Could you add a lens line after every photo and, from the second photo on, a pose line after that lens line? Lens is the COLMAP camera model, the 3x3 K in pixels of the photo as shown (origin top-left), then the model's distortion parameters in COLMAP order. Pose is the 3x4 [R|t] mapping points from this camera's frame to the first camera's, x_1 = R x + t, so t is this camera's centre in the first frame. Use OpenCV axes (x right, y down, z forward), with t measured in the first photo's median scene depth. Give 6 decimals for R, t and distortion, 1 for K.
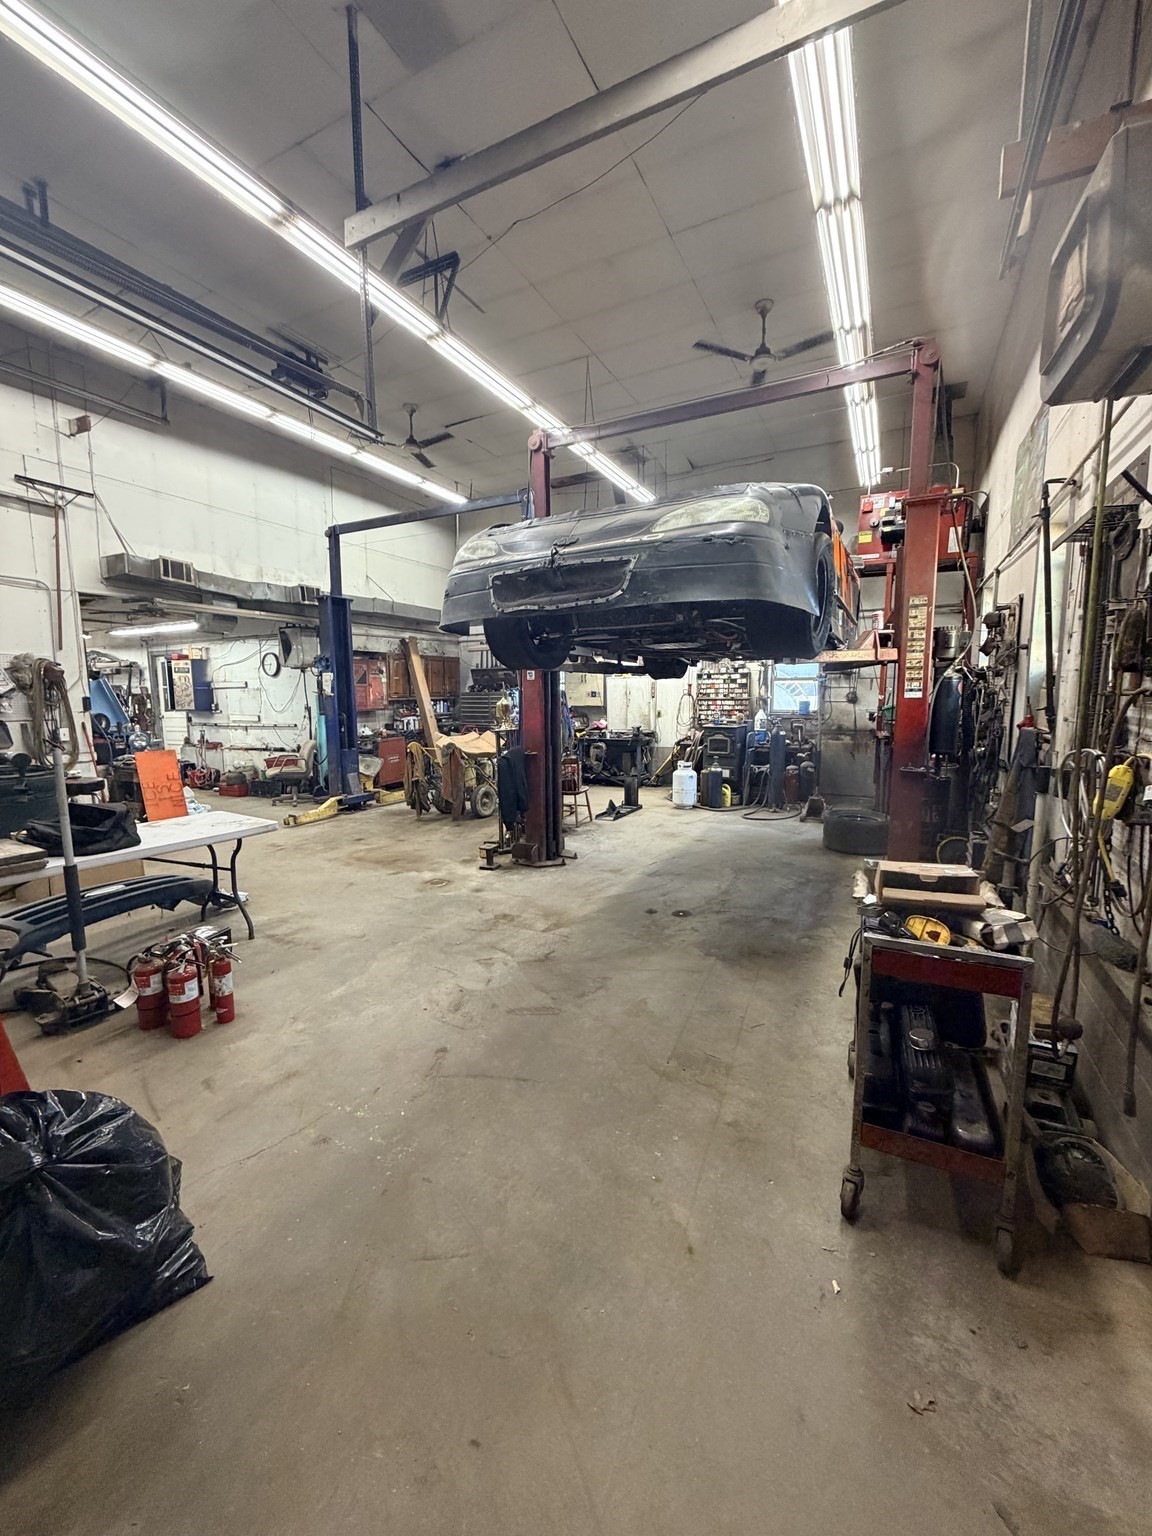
lens RADIAL K [[614.1, 0, 577.3], [0, 614.1, 763.7], [0, 0, 1]] dist [-0.000373, 0.000249]
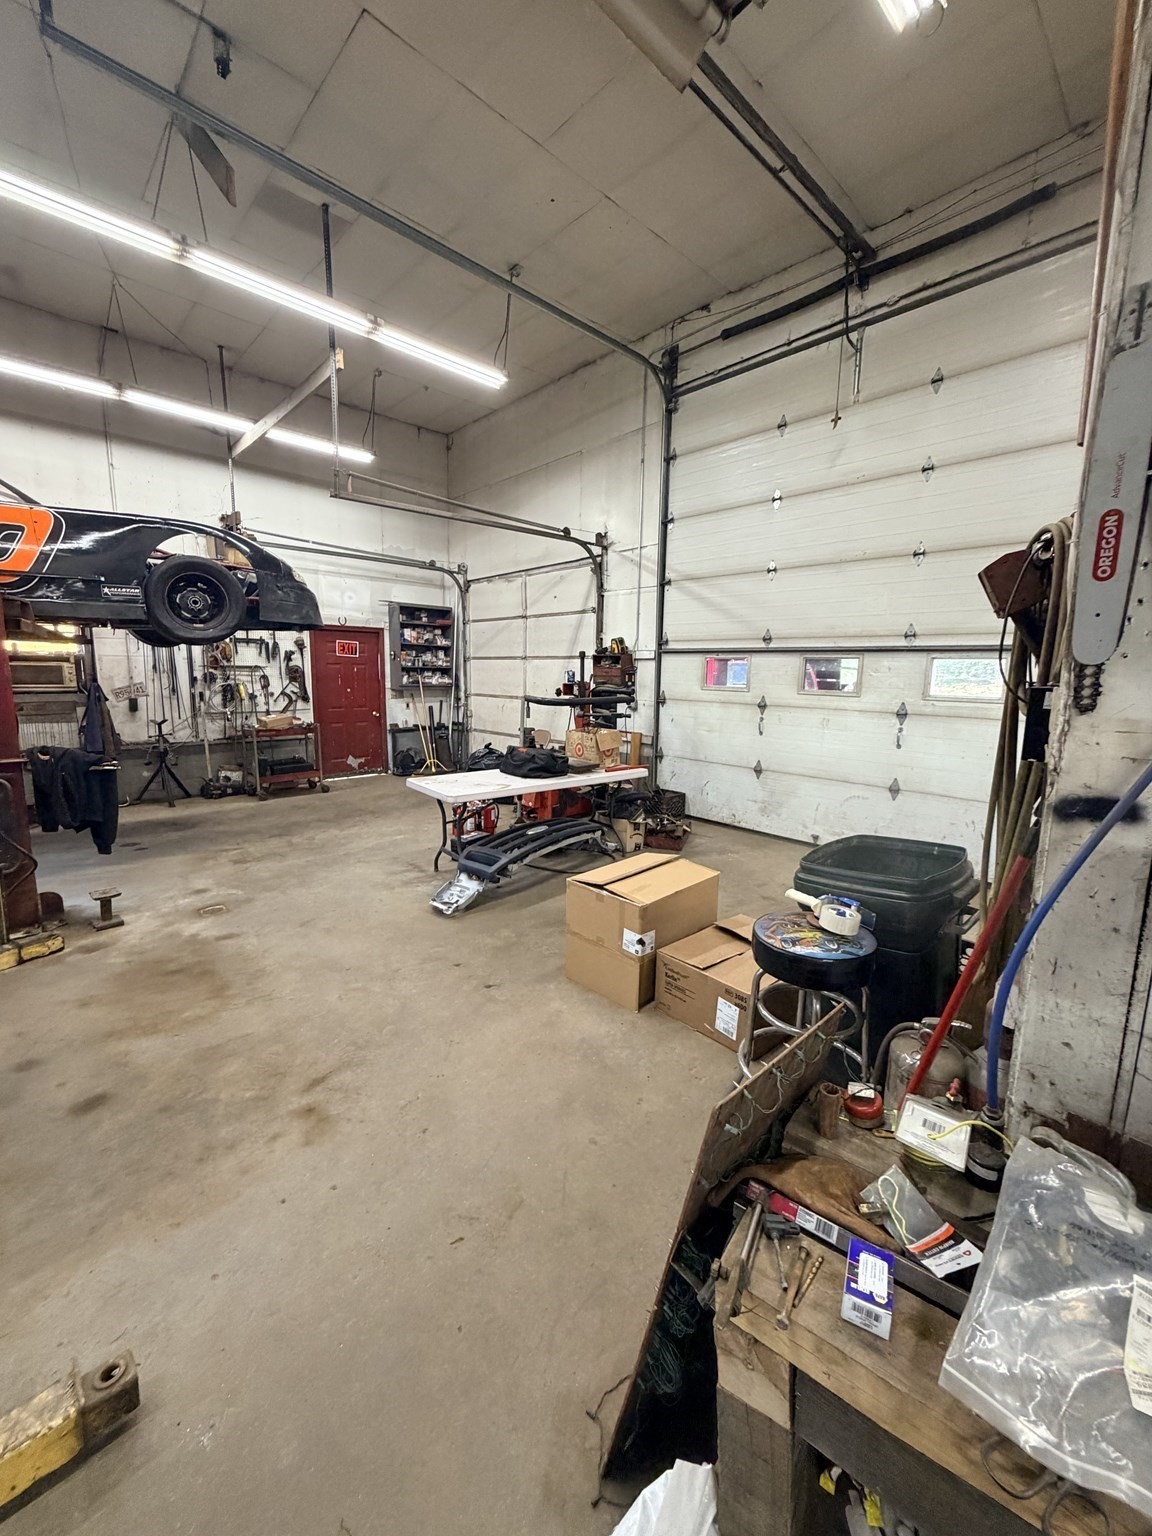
lens RADIAL K [[614.1, 0, 576.6], [0, 614.1, 763.6], [0, 0, 1]] dist [-0.000373, 0.000249]
pose [[-0.943569, -0.053787, 0.326780, -1.057816], [0.034488, 0.965399, 0.258487, -0.198016], [-0.329377, 0.255170, -0.909065, 1.761435]]
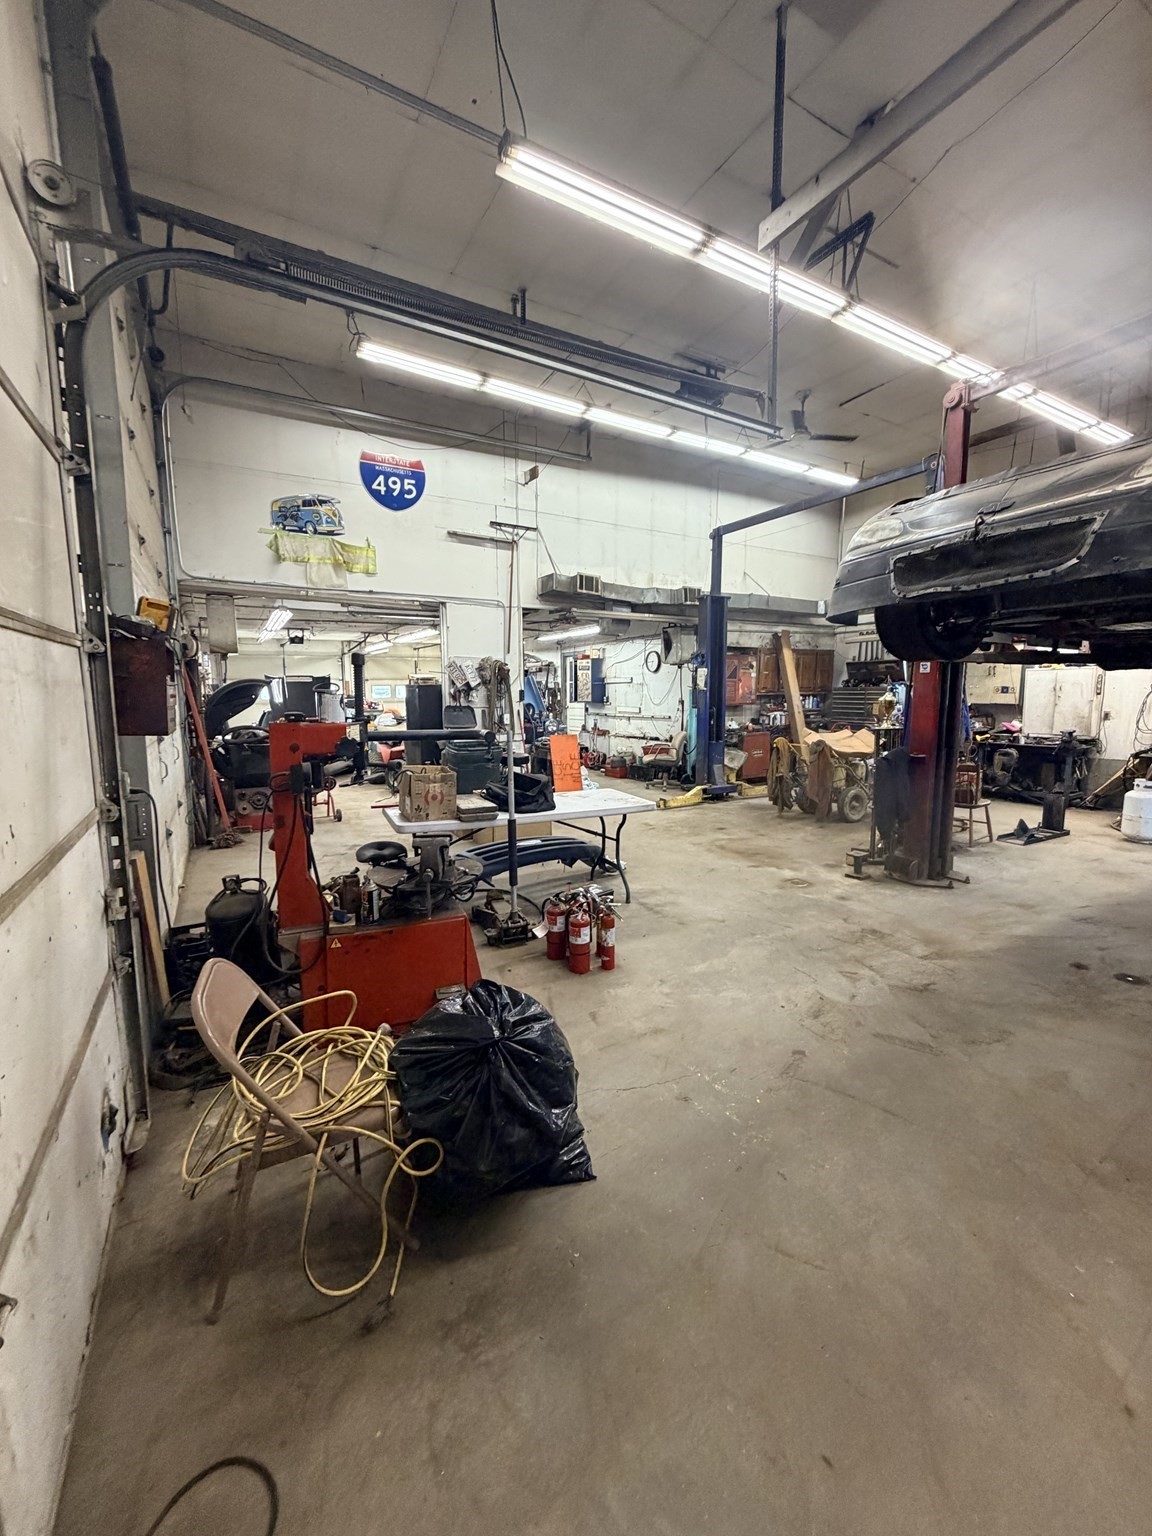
lens RADIAL K [[614.1, 0, 575.5], [0, 614.1, 763.8], [0, 0, 1]] dist [-0.000373, 0.000249]
pose [[0.839917, 0.069817, -0.538206, -0.016411], [-0.065562, 0.997481, 0.027079, 0.003313], [0.538741, 0.012542, 0.842378, -0.012442]]
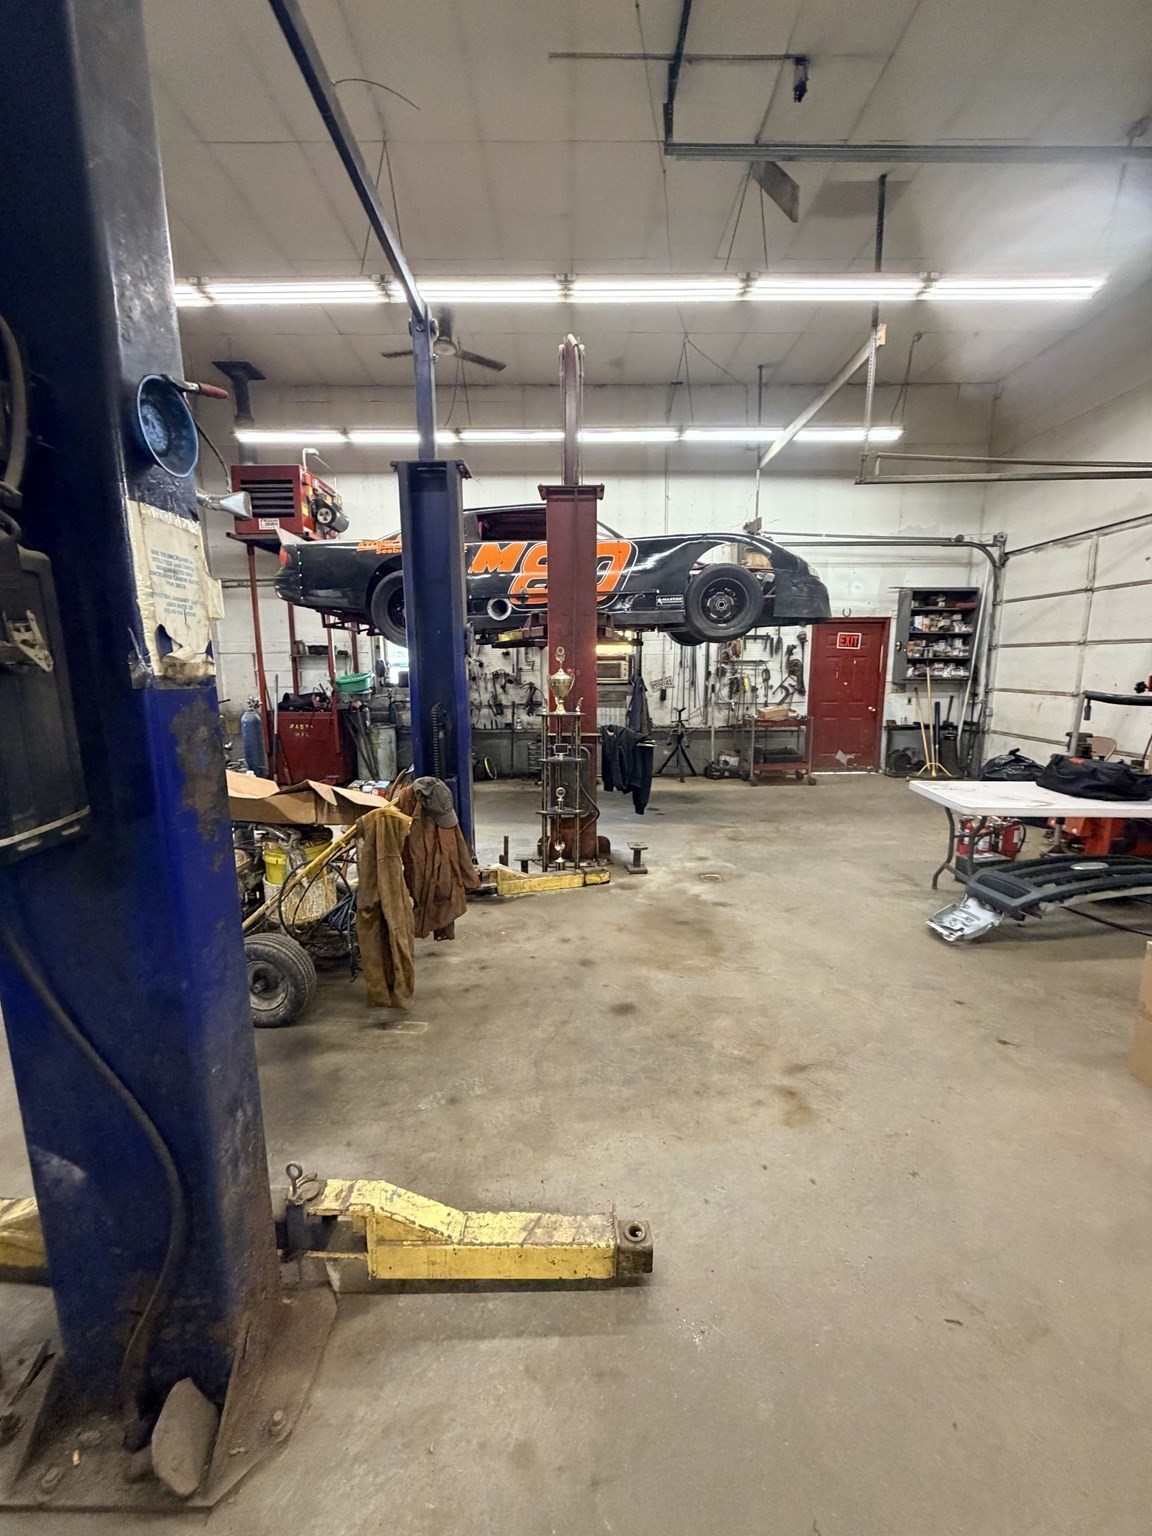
lens RADIAL K [[614.1, 0, 576.6], [0, 614.1, 764.9], [0, 0, 1]] dist [-0.000373, 0.000249]
pose [[-0.465302, -0.134913, 0.874810, -1.033535], [0.116444, 0.970397, 0.211589, -0.198733], [-0.877459, 0.200319, -0.435818, 1.775664]]
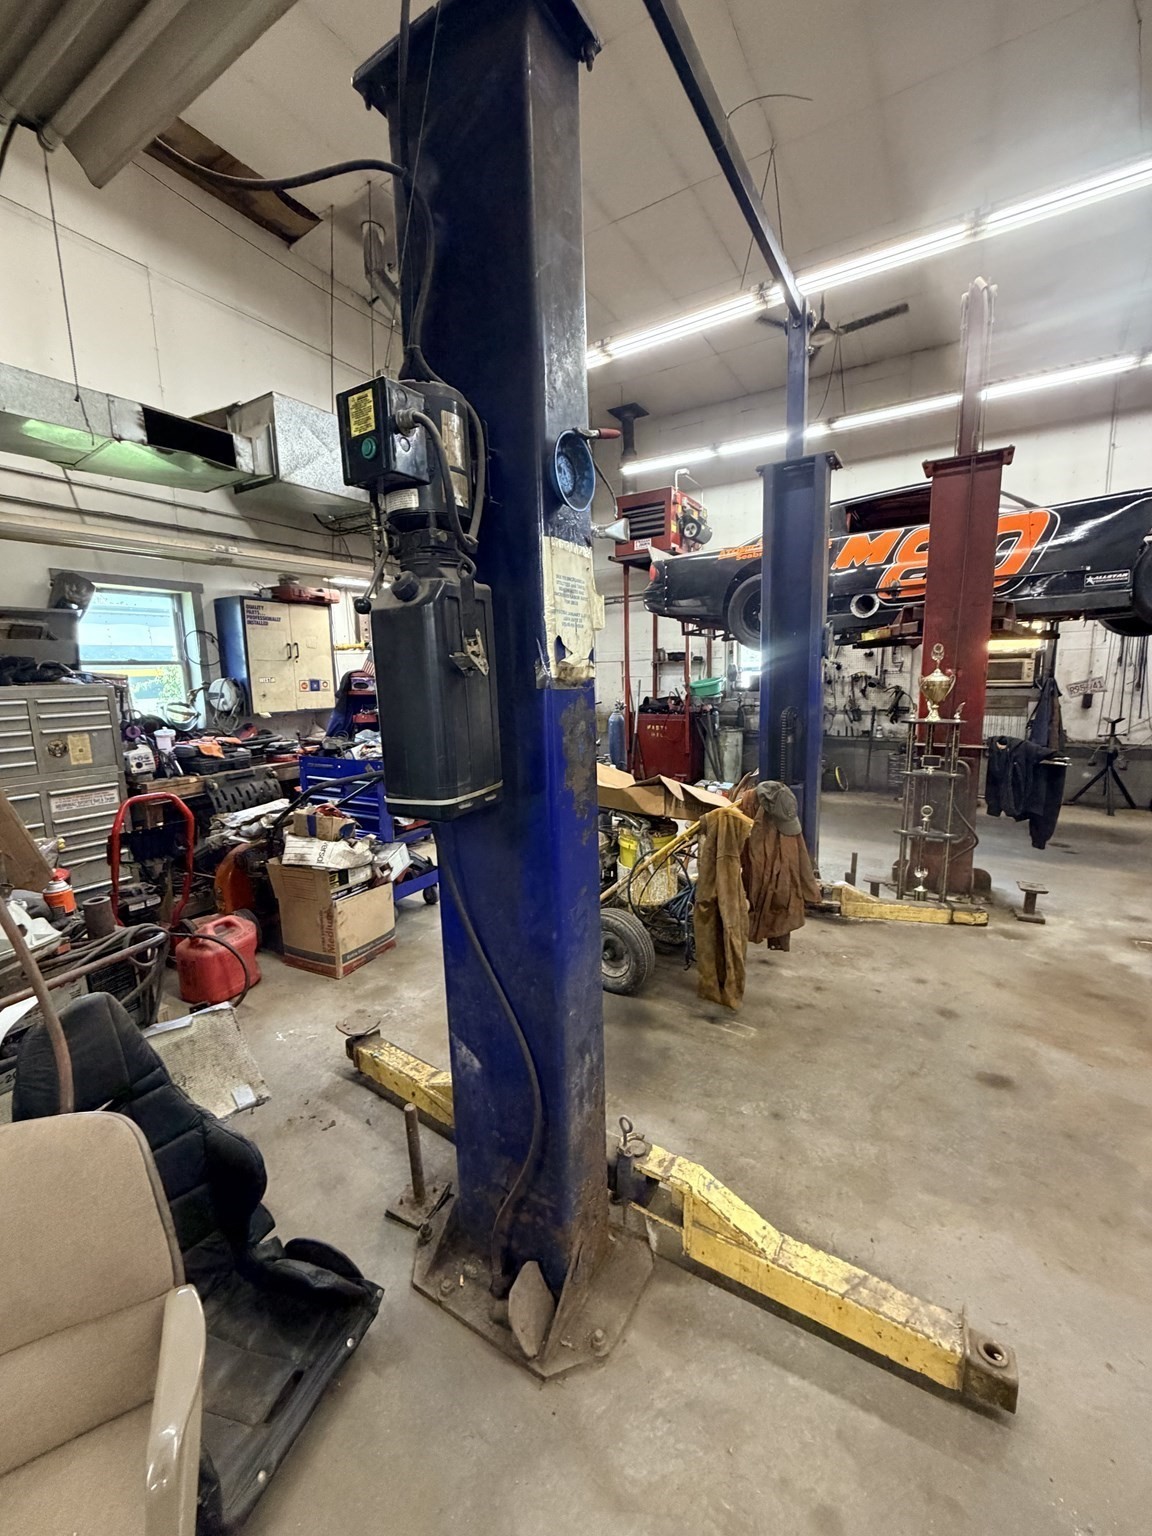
lens RADIAL K [[614.1, 0, 574.8], [0, 614.1, 765.1], [0, 0, 1]] dist [-0.000373, 0.000249]
pose [[0.069675, -0.141650, 0.987462, -1.036308], [0.145483, 0.980727, 0.130419, -0.196875], [-0.986904, 0.134572, 0.088940, 1.777378]]
